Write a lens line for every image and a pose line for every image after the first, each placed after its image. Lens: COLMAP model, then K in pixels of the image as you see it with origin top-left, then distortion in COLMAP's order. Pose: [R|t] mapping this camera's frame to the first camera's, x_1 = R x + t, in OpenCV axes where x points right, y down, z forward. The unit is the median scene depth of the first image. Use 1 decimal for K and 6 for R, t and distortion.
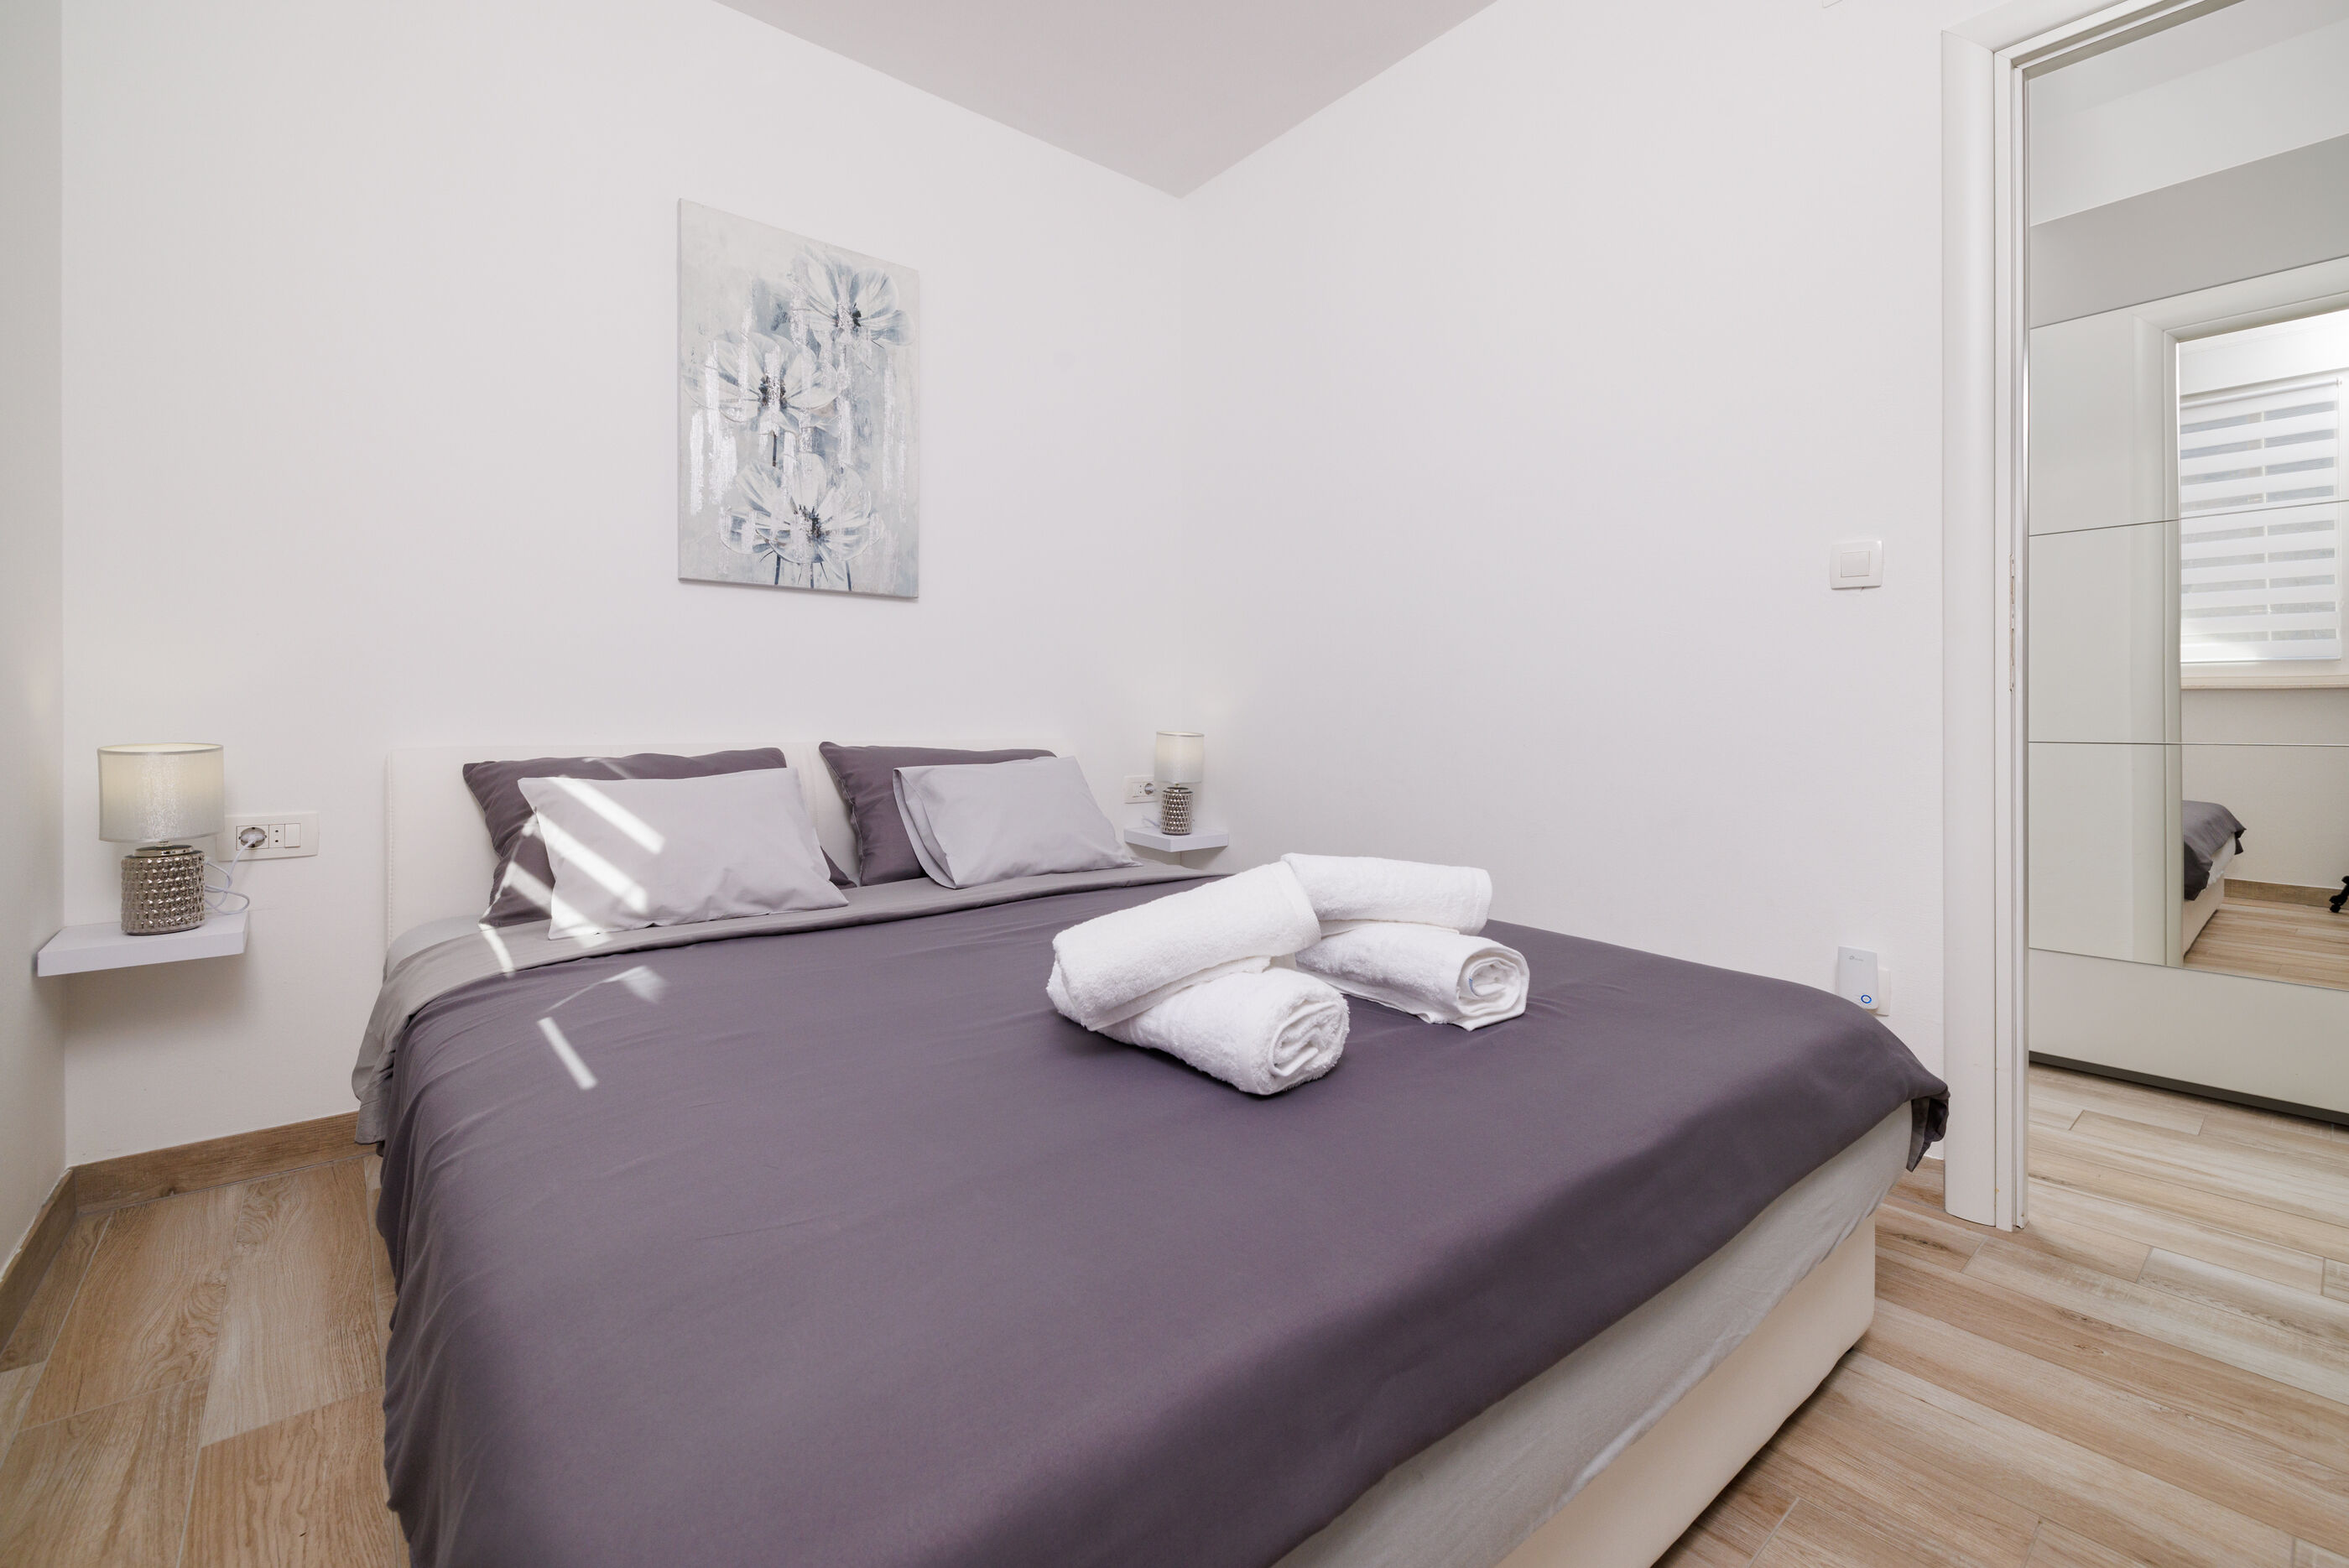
lens RADIAL K [[997.8, 0, 1224.0], [0, 997.8, 725.6], [0, 0, 1]] dist [0.000549, 0.001264]
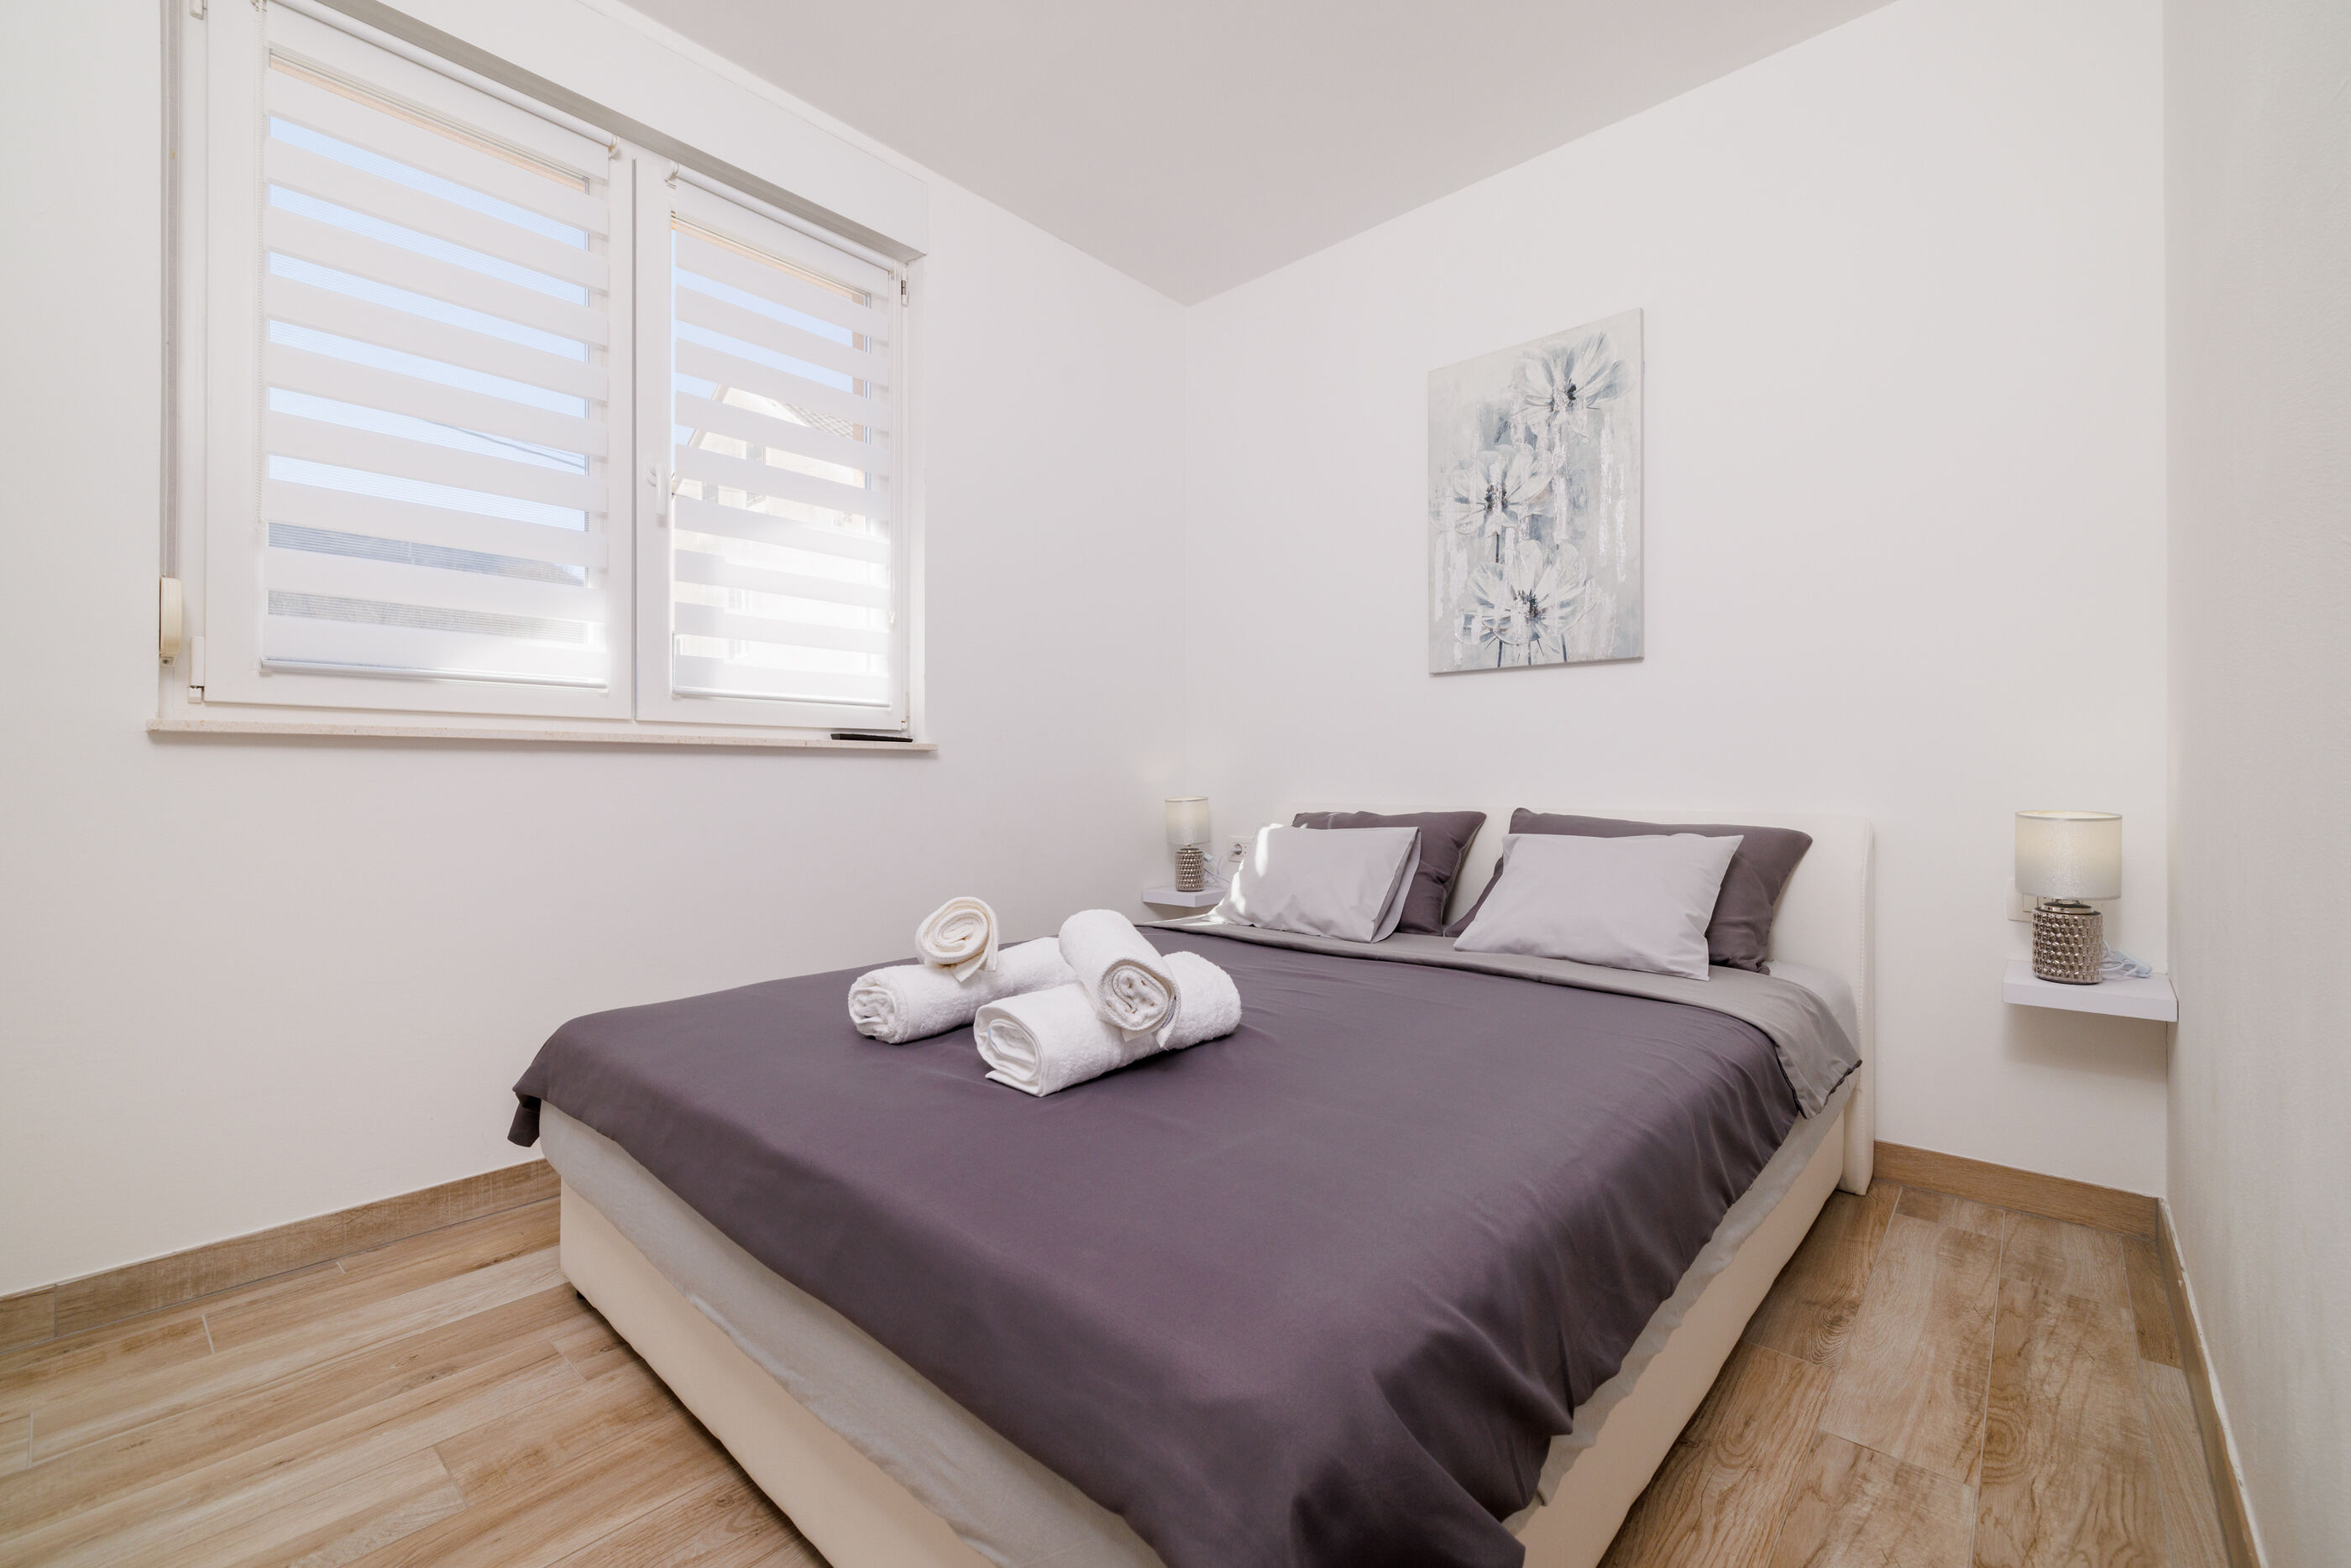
lens RADIAL K [[998.5, 0, 1197.9], [0, 998.5, 788.6], [0, 0, 1]] dist [0.000549, 0.001264]
pose [[0.133775, 0.007261, -0.990985, 0.613695], [-0.011464, 0.999918, 0.005779, -0.006454], [0.990945, 0.010588, 0.133847, 0.506681]]
